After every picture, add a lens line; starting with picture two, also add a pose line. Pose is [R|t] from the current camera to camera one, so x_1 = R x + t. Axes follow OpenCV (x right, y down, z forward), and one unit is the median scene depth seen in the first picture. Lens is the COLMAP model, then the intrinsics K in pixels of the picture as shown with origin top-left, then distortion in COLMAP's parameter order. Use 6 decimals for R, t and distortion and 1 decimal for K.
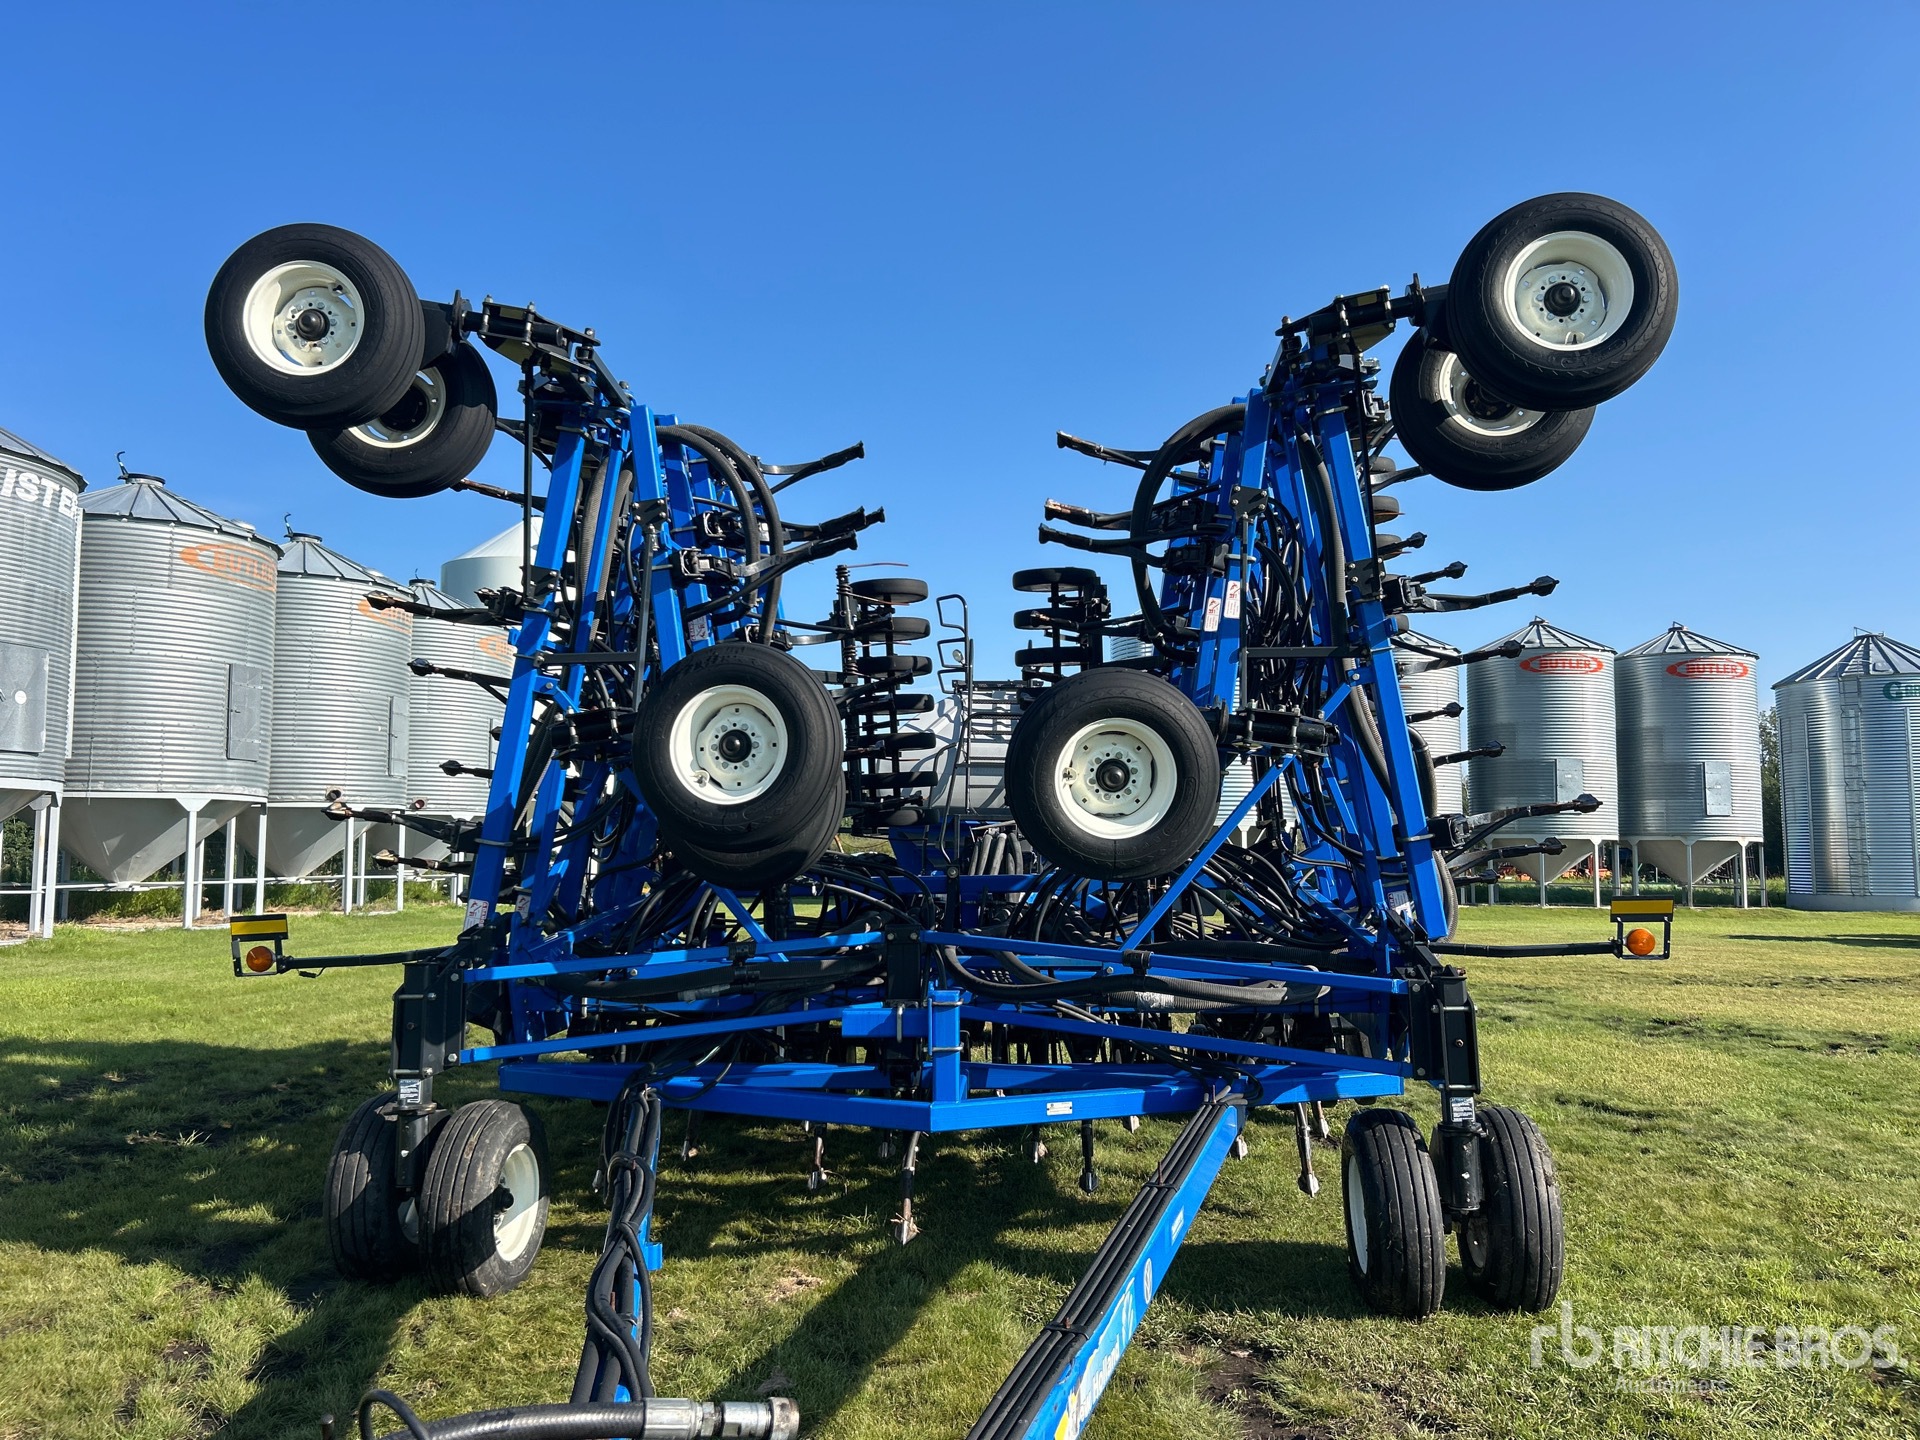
lens RADIAL K [[1447.1, 0, 951.7], [0, 1447.1, 710.7], [0, 0, 1]] dist [0.041059, -0.026783]
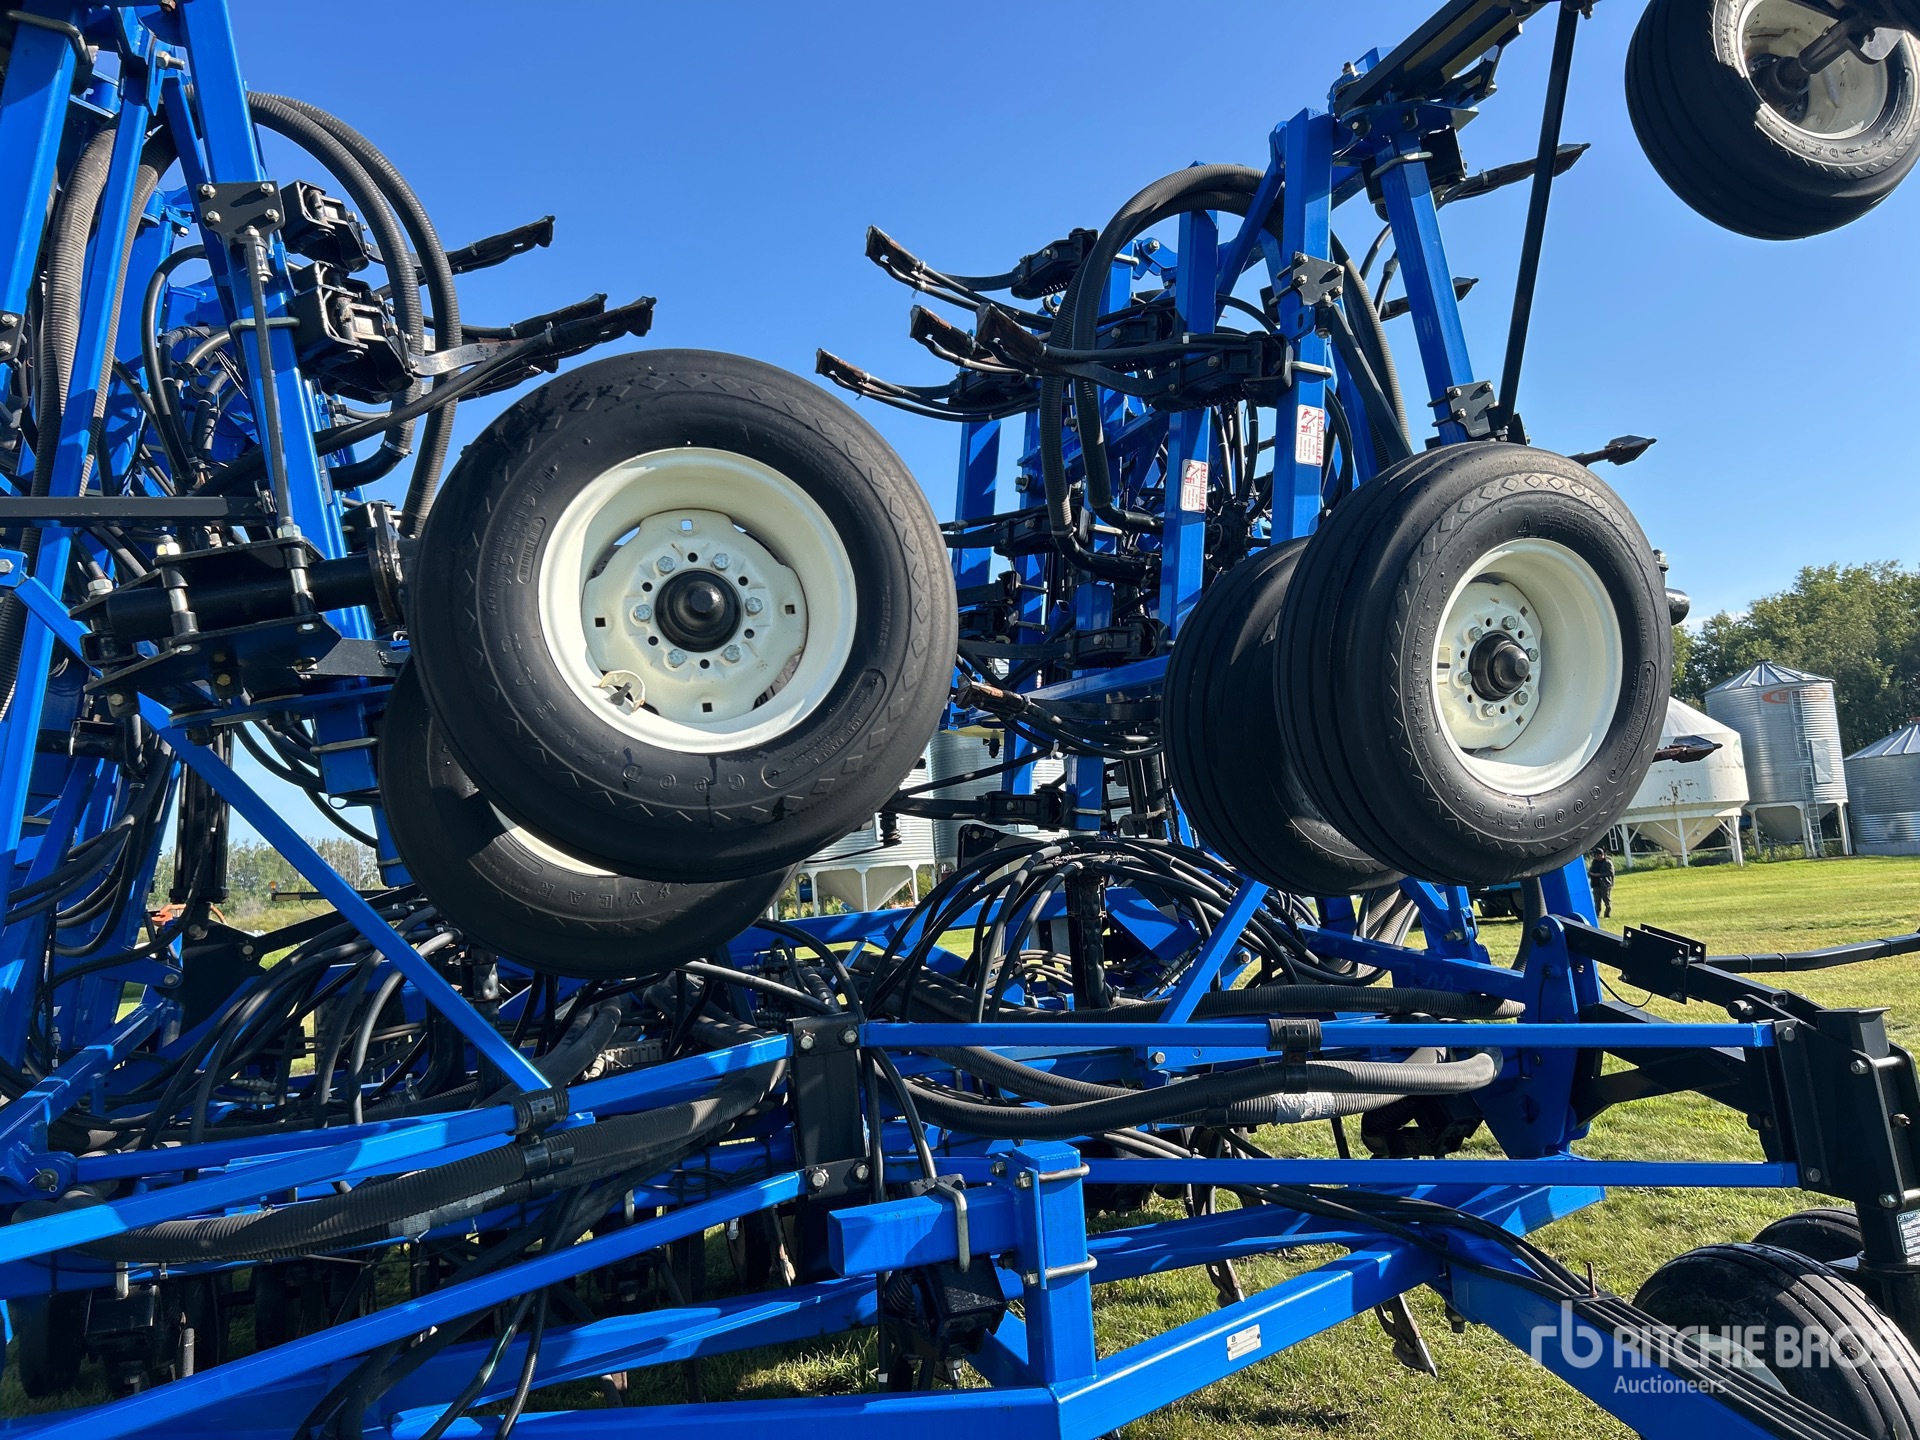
lens RADIAL K [[1467.8, 0, 956.8], [0, 1467.8, 719.4], [0, 0, 1]] dist [0.008406, -0.000934]
pose [[0.919898, -0.025378, 0.391335, -0.224507], [0.035018, 0.999233, -0.017517, 0.059060], [-0.390591, 0.029818, 0.920081, 0.562926]]
